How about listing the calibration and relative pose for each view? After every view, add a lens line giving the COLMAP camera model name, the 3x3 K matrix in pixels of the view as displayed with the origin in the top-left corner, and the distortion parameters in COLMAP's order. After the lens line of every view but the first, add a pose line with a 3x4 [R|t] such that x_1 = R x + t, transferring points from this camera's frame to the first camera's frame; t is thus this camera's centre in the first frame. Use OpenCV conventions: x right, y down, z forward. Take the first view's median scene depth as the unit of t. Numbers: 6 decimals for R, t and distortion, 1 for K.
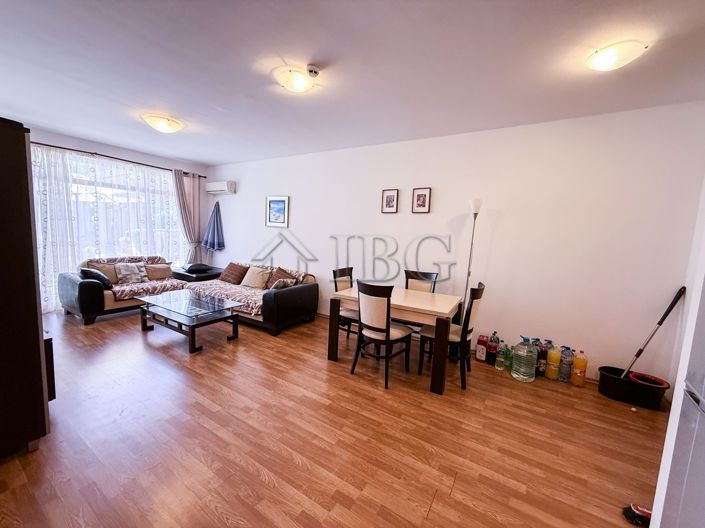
lens RADIAL K [[280.7, 0, 351.2], [0, 280.7, 264.3], [0, 0, 1]] dist [-0.000456, 0.000039]
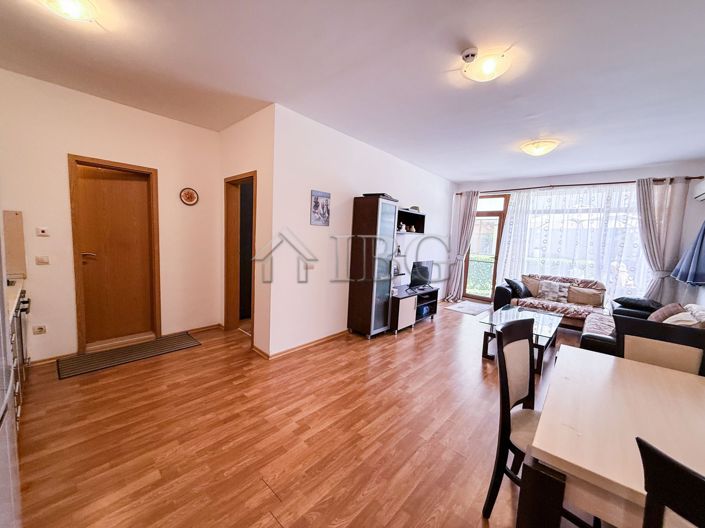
lens RADIAL K [[280.7, 0, 351.2], [0, 280.7, 264.3], [0, 0, 1]] dist [-0.000456, 0.000039]
pose [[-0.174661, 0.044405, -0.983627, 0.516923], [-0.162148, 0.984047, 0.073216, -0.030060], [0.971186, 0.172281, -0.164674, 0.563547]]
